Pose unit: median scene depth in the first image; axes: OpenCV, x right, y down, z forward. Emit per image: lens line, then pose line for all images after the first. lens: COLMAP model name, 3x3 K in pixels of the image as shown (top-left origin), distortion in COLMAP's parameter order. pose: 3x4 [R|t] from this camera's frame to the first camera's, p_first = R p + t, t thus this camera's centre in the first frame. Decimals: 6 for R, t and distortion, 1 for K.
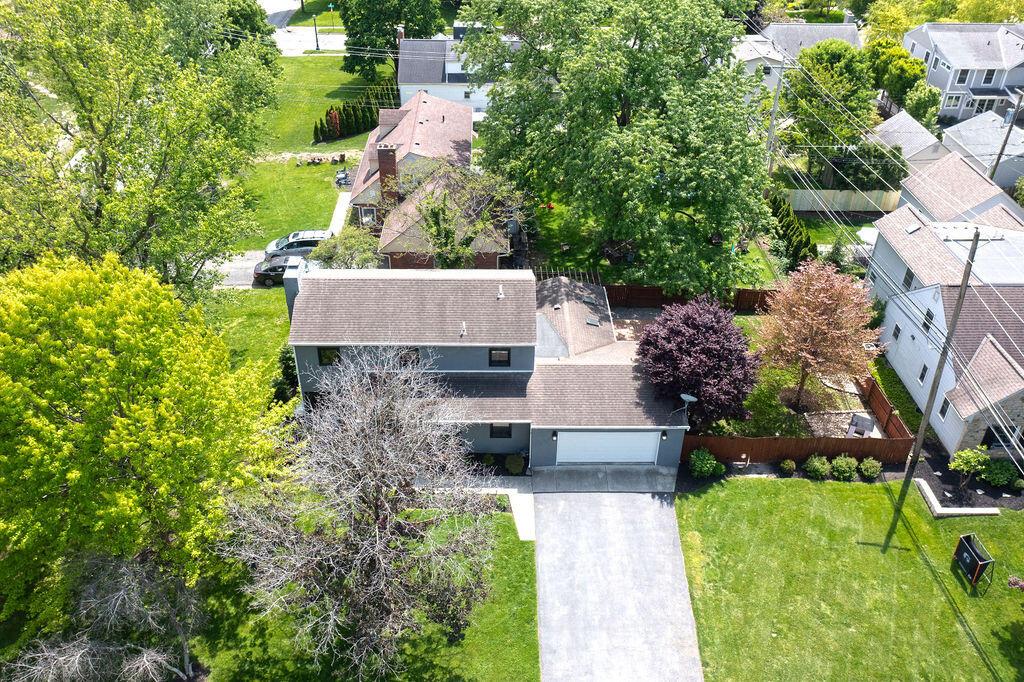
lens RADIAL K [[811.1, 0, 512.8], [0, 811.1, 320.9], [0, 0, 1]] dist [0.006584, 0.001909]
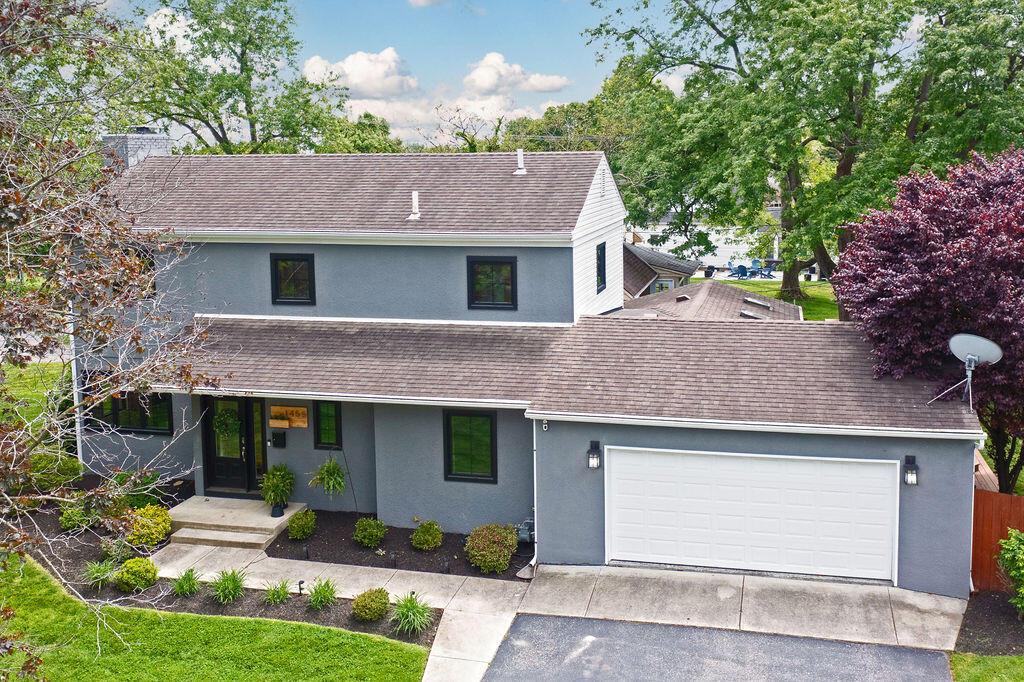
lens RADIAL K [[979.0, 0, 578.1], [0, 979.0, 257.1], [0, 0, 1]] dist [0.010484, 0.010262]
pose [[0.974367, -0.001063, -0.224960, 0.123020], [-0.106002, 0.879850, -0.463279, 0.229257], [0.198424, 0.475251, 0.857184, 0.495339]]
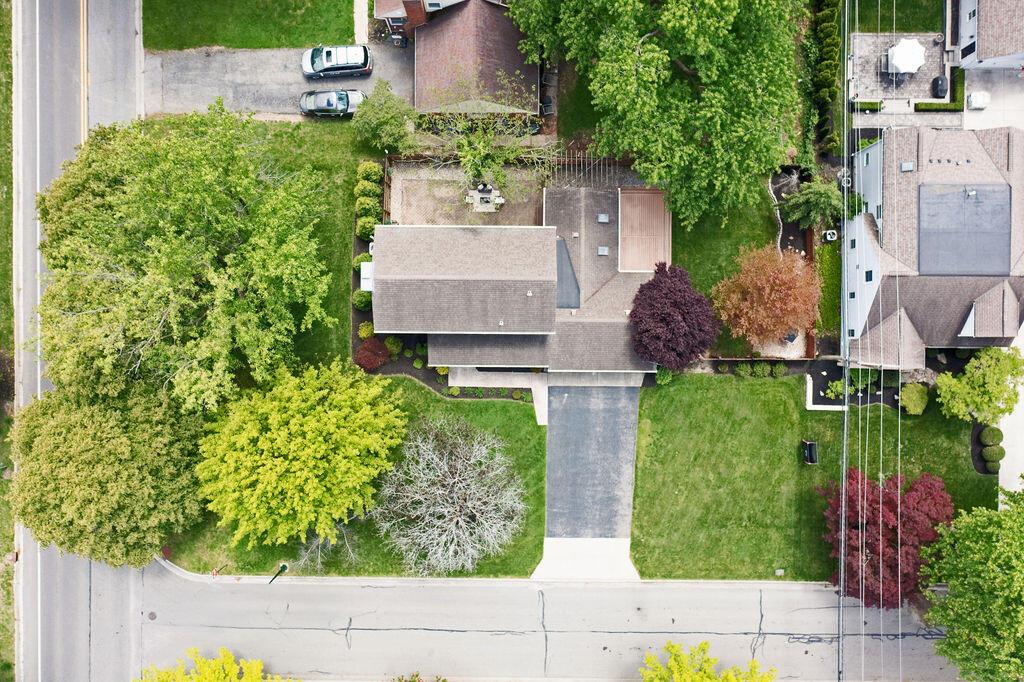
lens RADIAL K [[811.1, 0, 512.8], [0, 811.1, 320.9], [0, 0, 1]] dist [0.006584, 0.001909]
pose [[0.999570, 0.026245, -0.013059, -0.020331], [-0.004179, 0.568506, 0.822669, -0.947283], [0.029015, -0.822261, 0.568371, 0.200871]]
